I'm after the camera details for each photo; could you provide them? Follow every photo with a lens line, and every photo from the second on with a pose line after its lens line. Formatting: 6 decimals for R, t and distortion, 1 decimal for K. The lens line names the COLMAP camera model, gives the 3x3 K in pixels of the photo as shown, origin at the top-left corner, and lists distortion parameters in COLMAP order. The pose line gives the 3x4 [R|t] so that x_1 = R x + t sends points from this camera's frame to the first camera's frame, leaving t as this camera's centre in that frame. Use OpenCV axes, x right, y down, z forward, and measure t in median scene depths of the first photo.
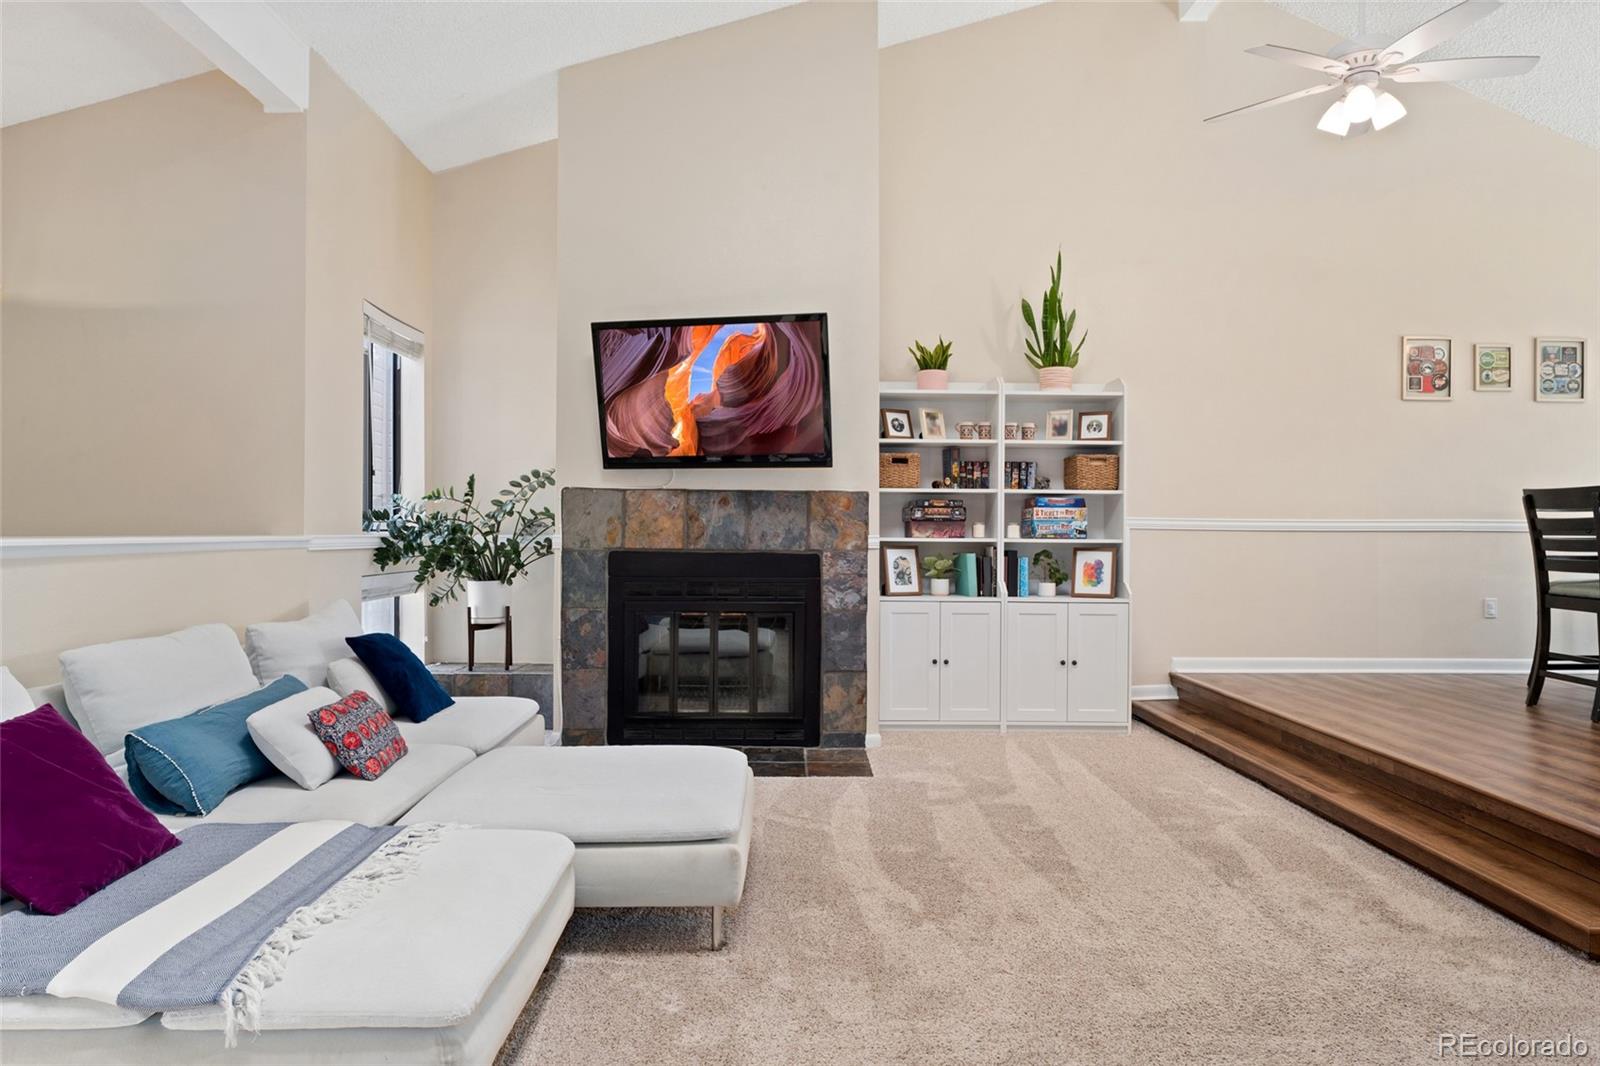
lens RADIAL K [[990.6, 0, 795.6], [0, 990.6, 523.5], [0, 0, 1]] dist [-0.002900, 0.002246]
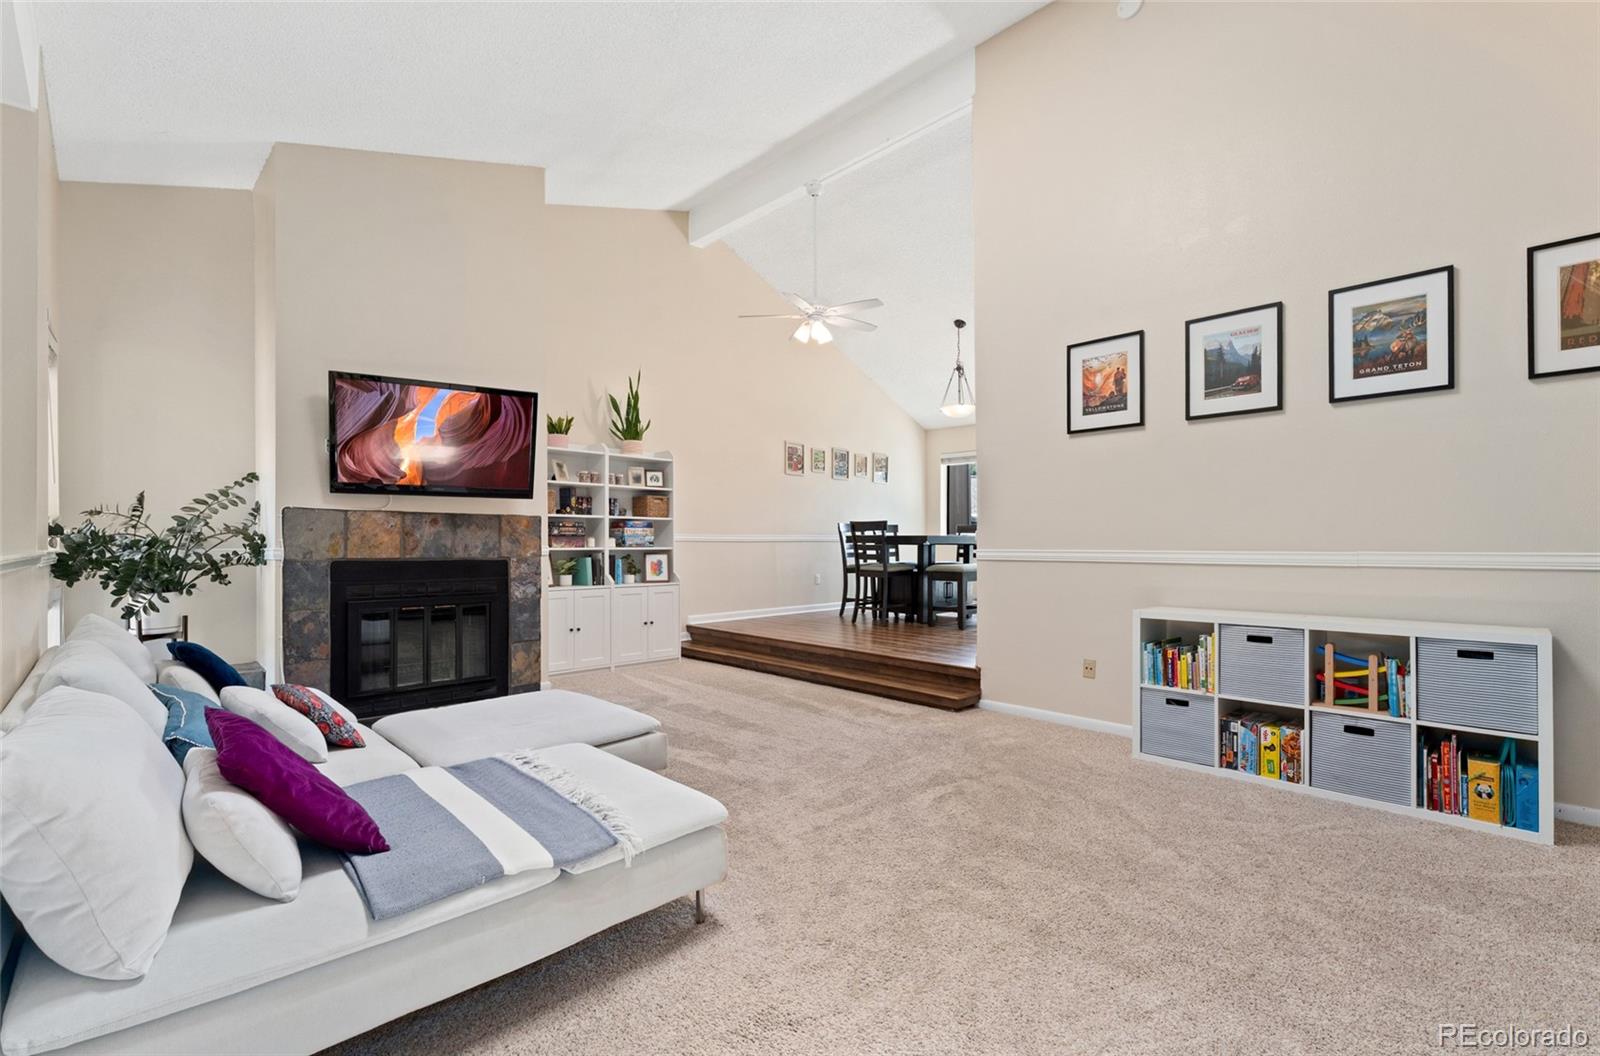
lens RADIAL K [[697.6, 0, 798.9], [0, 697.6, 538.2], [0, 0, 1]] dist [-0.002272, 0.000021]
pose [[0.722237, -0.001406, 0.691644, -0.363082], [-0.000782, 0.999996, 0.002848, -0.002887], [-0.691645, -0.002598, 0.722233, -0.002982]]
